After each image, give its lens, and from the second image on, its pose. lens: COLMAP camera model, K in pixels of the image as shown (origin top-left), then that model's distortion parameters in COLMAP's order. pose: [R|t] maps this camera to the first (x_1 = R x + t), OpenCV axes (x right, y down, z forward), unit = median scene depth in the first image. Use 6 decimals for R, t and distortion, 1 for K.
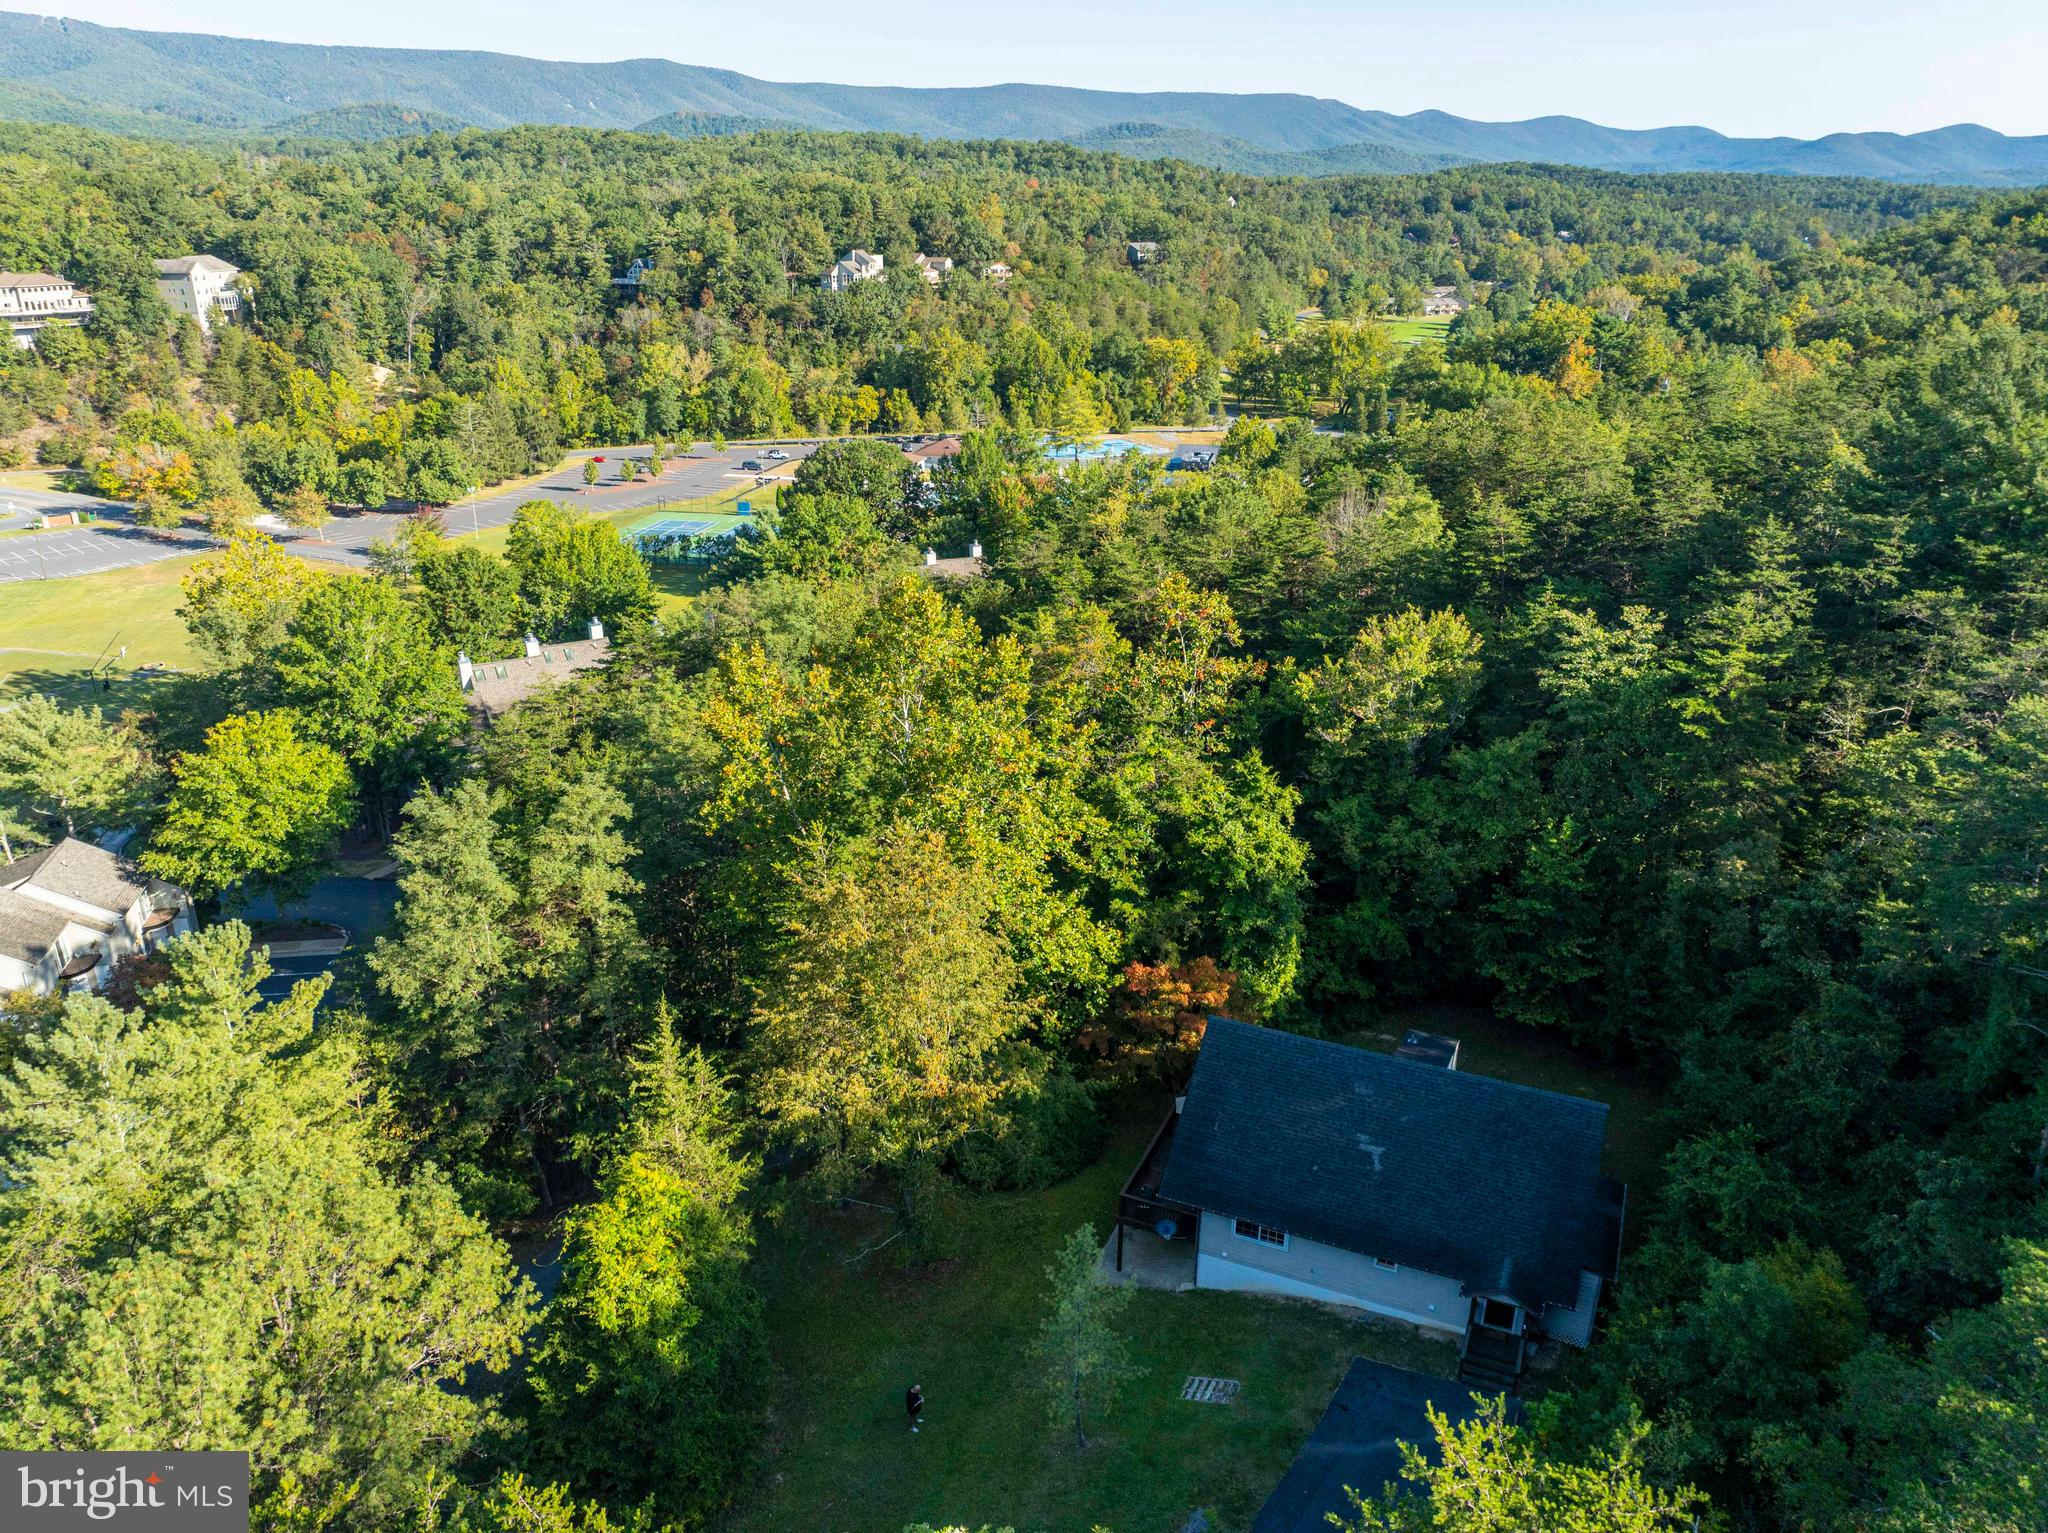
lens RADIAL K [[1446.9, 0, 1029.5], [0, 1446.9, 769.6], [0, 0, 1]] dist [-0.048046, 0.015114]
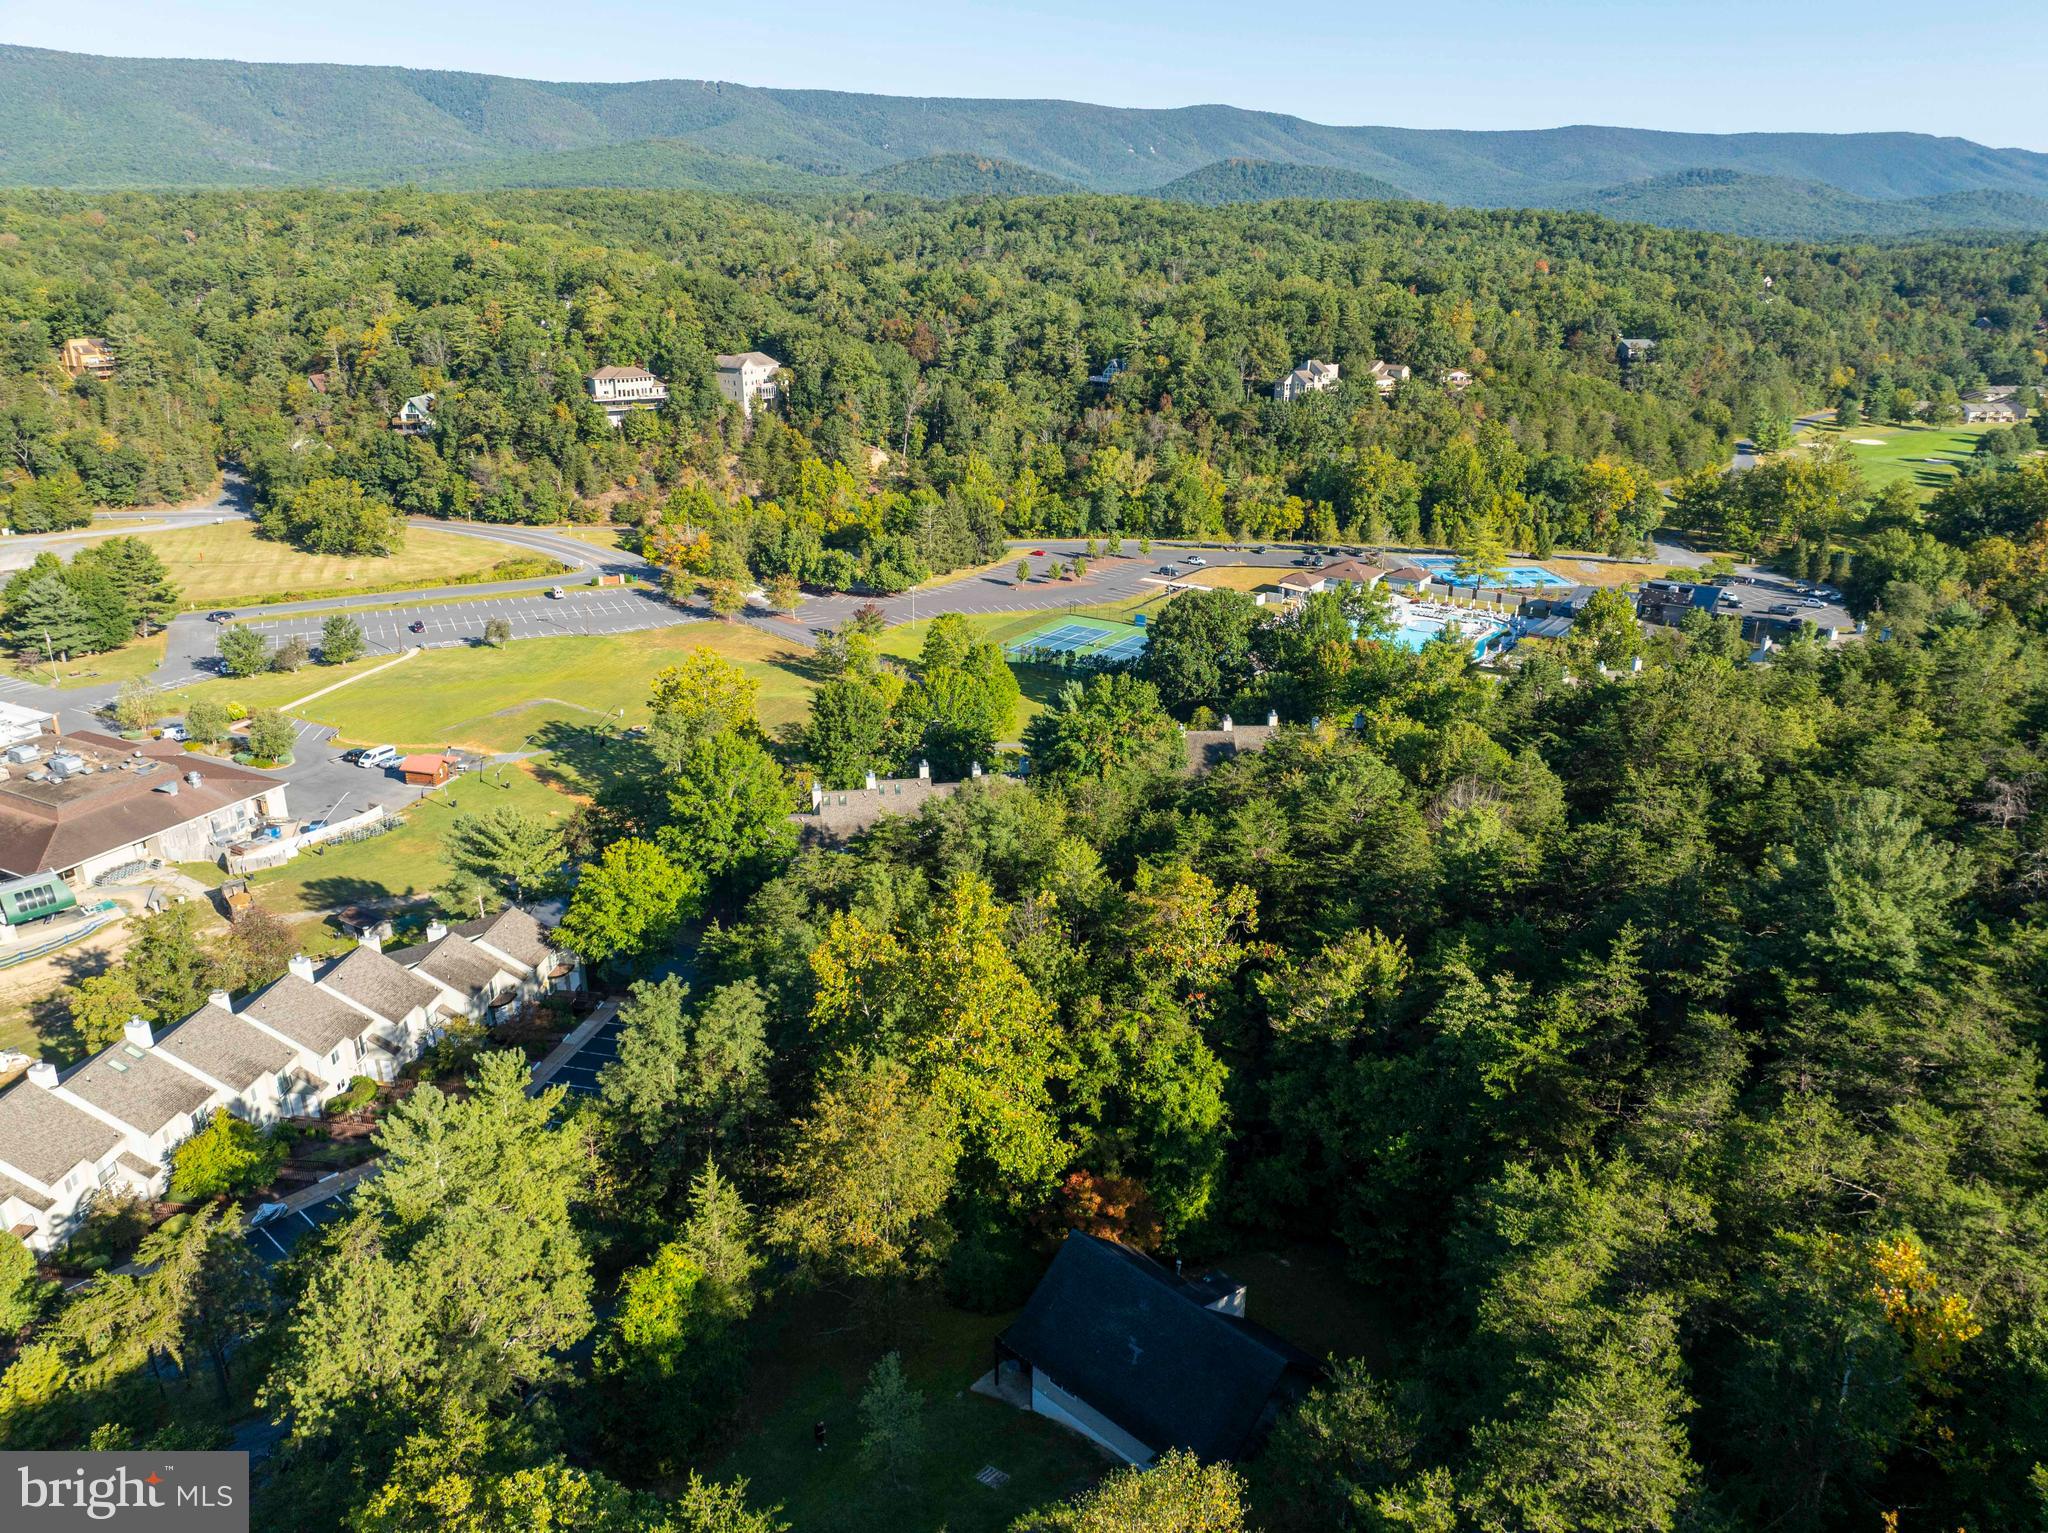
lens RADIAL K [[1446.9, 0, 1029.5], [0, 1446.9, 769.6], [0, 0, 1]] dist [-0.048046, 0.015114]
pose [[0.937221, 0.124224, -0.325861, 0.078899], [-0.130618, 0.991430, 0.002277, -0.045351], [0.323351, 0.040429, 0.945415, -0.064755]]
